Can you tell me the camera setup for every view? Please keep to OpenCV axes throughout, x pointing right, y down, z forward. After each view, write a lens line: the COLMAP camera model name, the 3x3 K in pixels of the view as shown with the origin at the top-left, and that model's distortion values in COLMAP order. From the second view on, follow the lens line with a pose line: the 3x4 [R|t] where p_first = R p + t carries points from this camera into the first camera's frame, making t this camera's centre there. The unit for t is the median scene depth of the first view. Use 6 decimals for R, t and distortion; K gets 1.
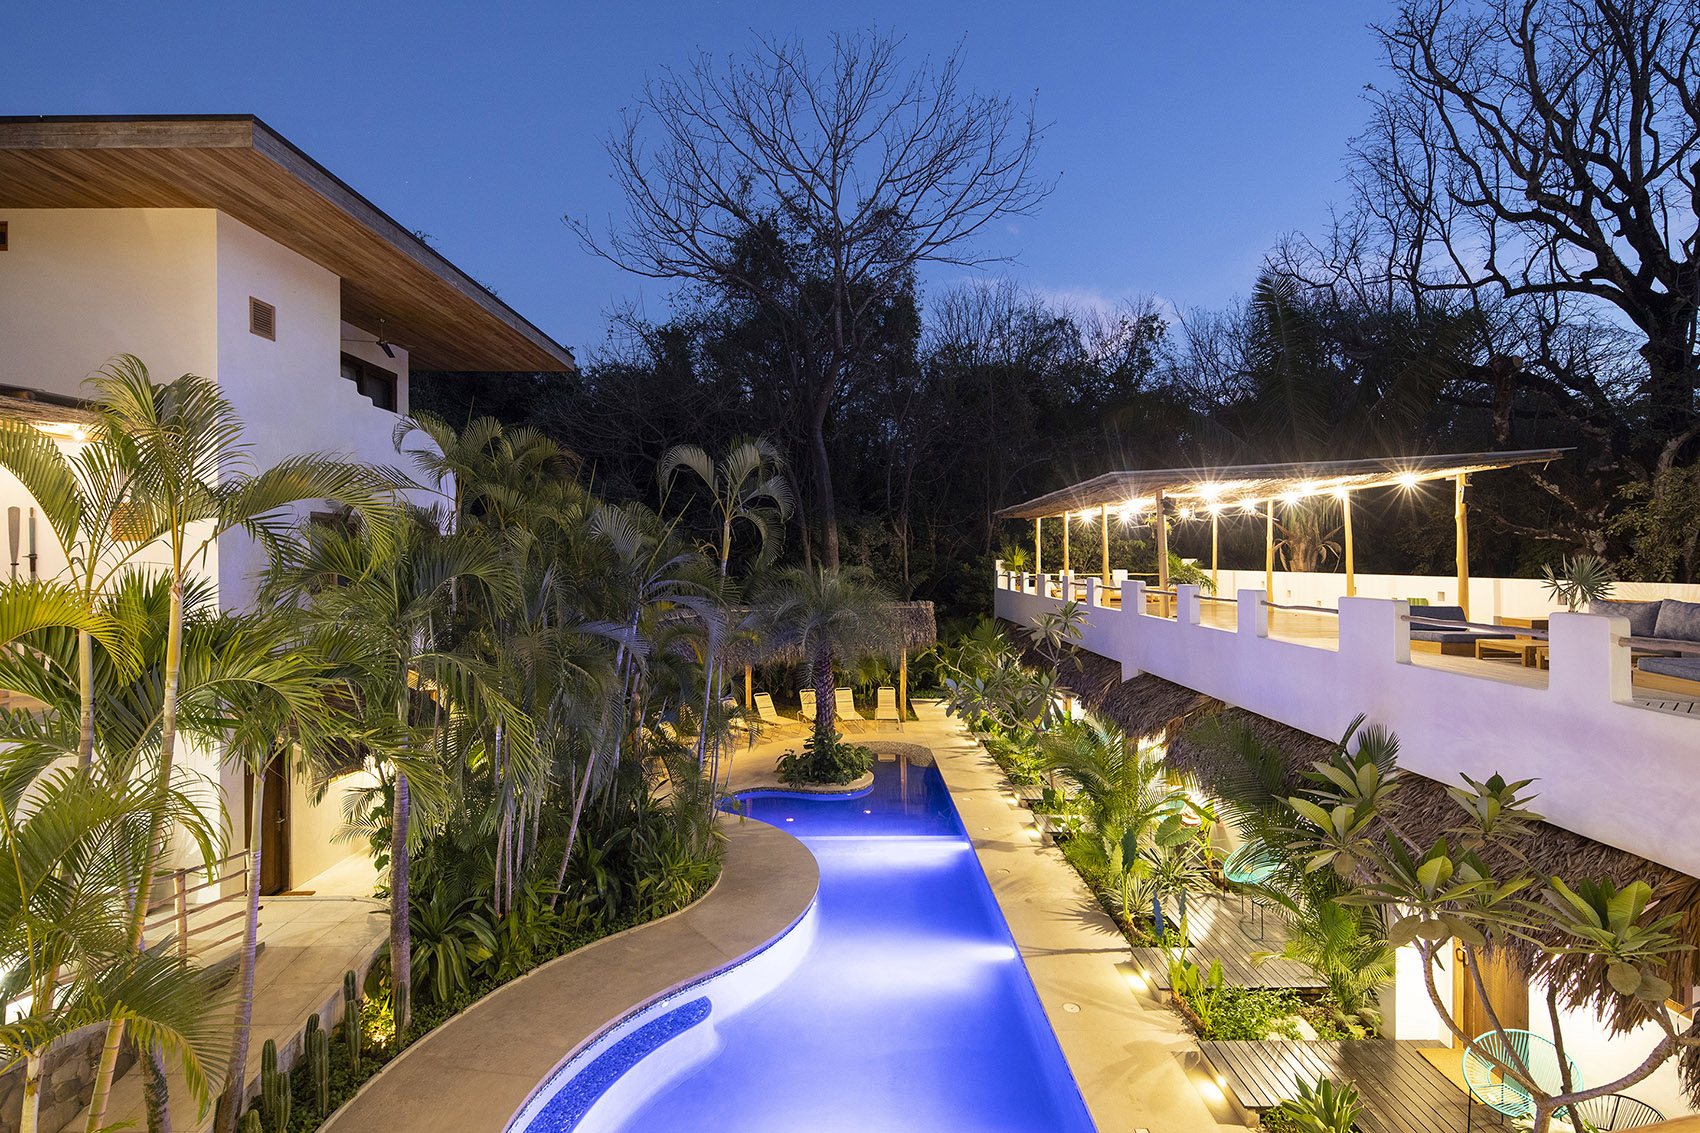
lens RADIAL K [[812.7, 0, 850.0], [0, 812.7, 566.5], [0, 0, 1]] dist [-0.002375, 0.000388]
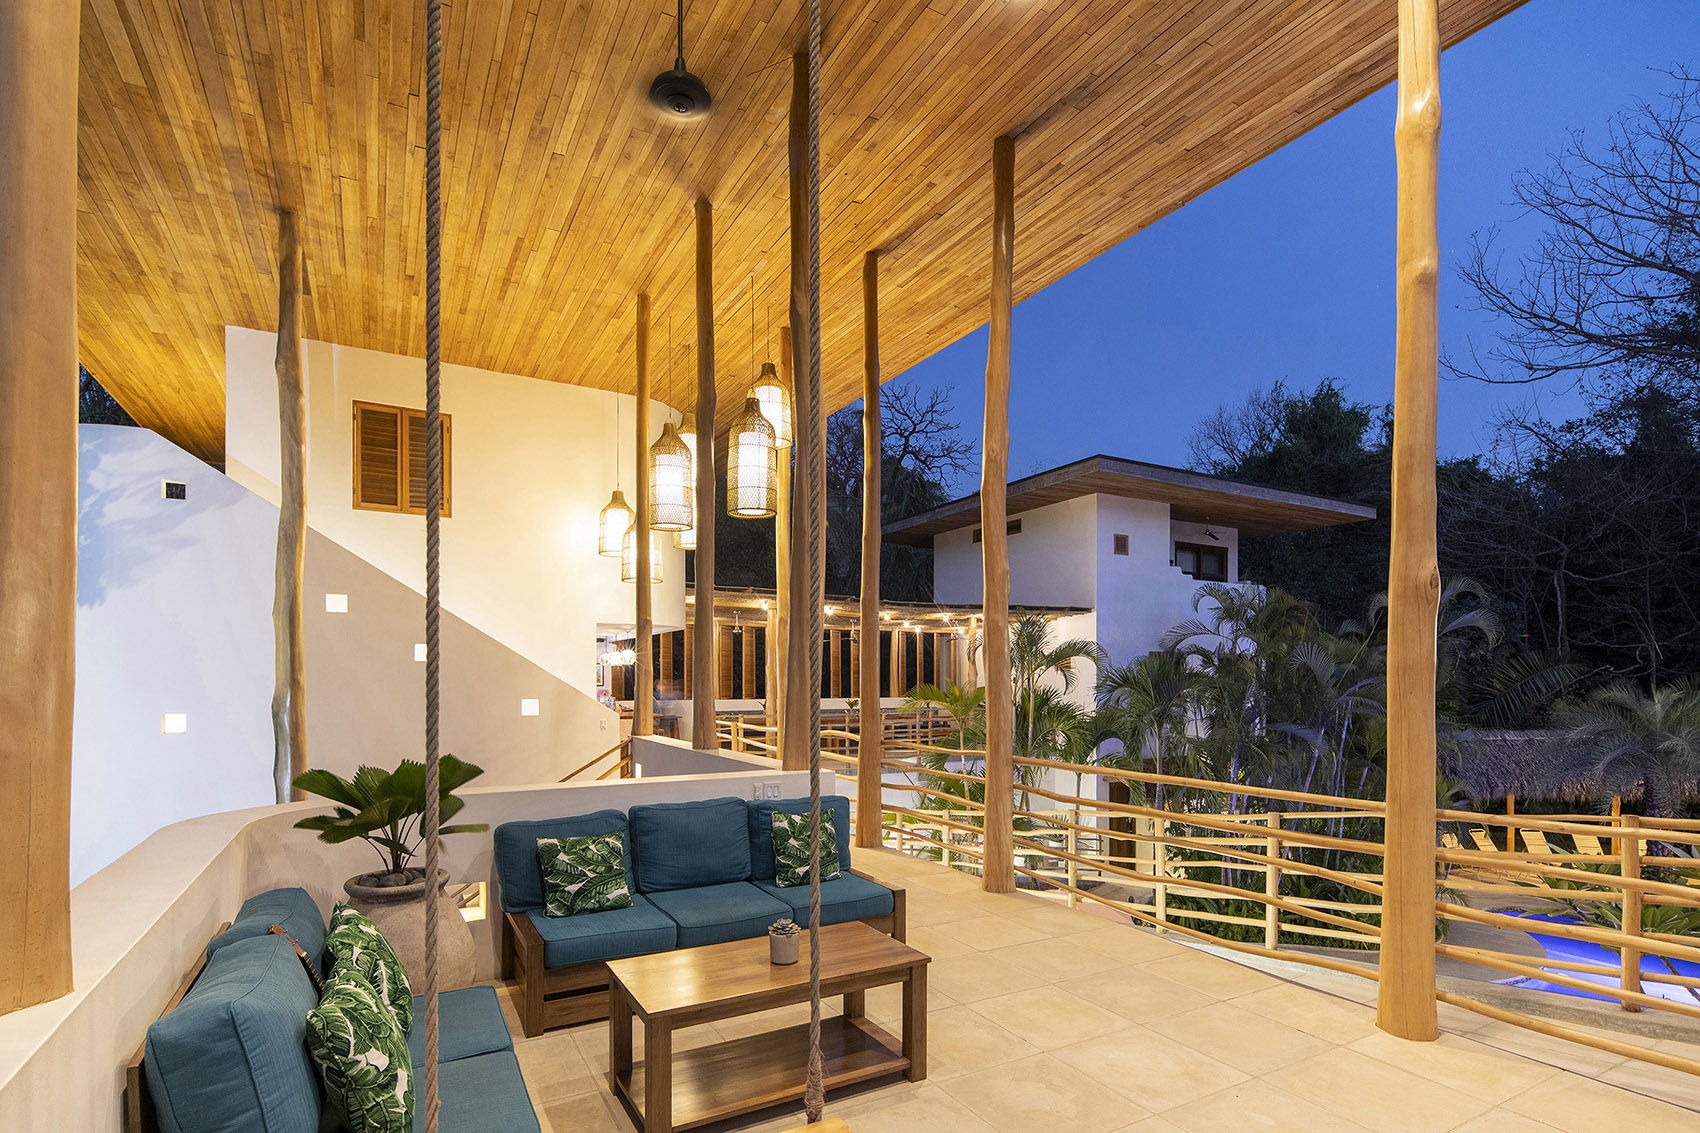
lens RADIAL K [[839.8, 0, 867.3], [0, 839.8, 683.0], [0, 0, 1]] dist [-0.000150, -0.000452]
pose [[0.503228, 0.004739, -0.864141, 0.237235], [-0.009313, 0.999957, 0.000061, 0.000220], [0.864103, 0.008017, 0.503250, -0.161129]]
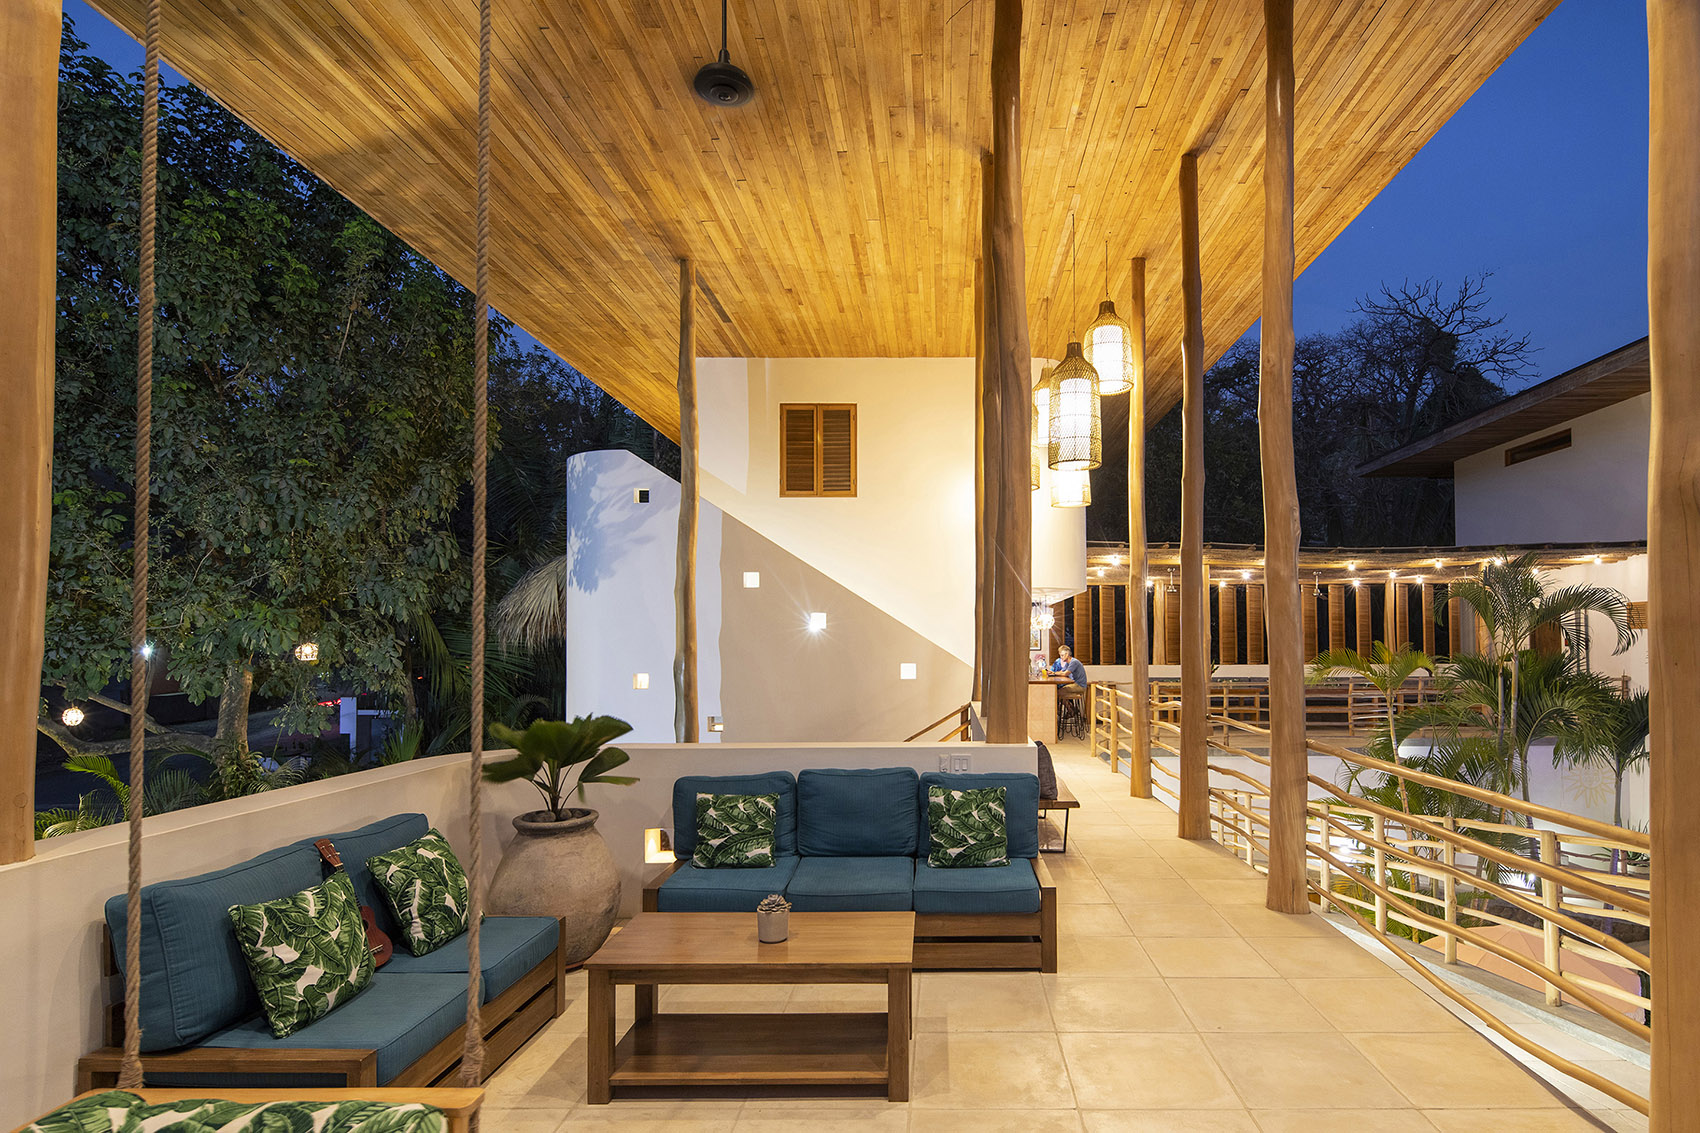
lens RADIAL K [[883.2, 0, 944.5], [0, 883.2, 624.7], [0, 0, 1]] dist [0.002342, 0.000089]
pose [[0.003354, -0.021283, -0.999768, 0.251255], [-0.004401, 0.999763, -0.021298, -0.000717], [0.999985, 0.004472, 0.003259, -0.082647]]
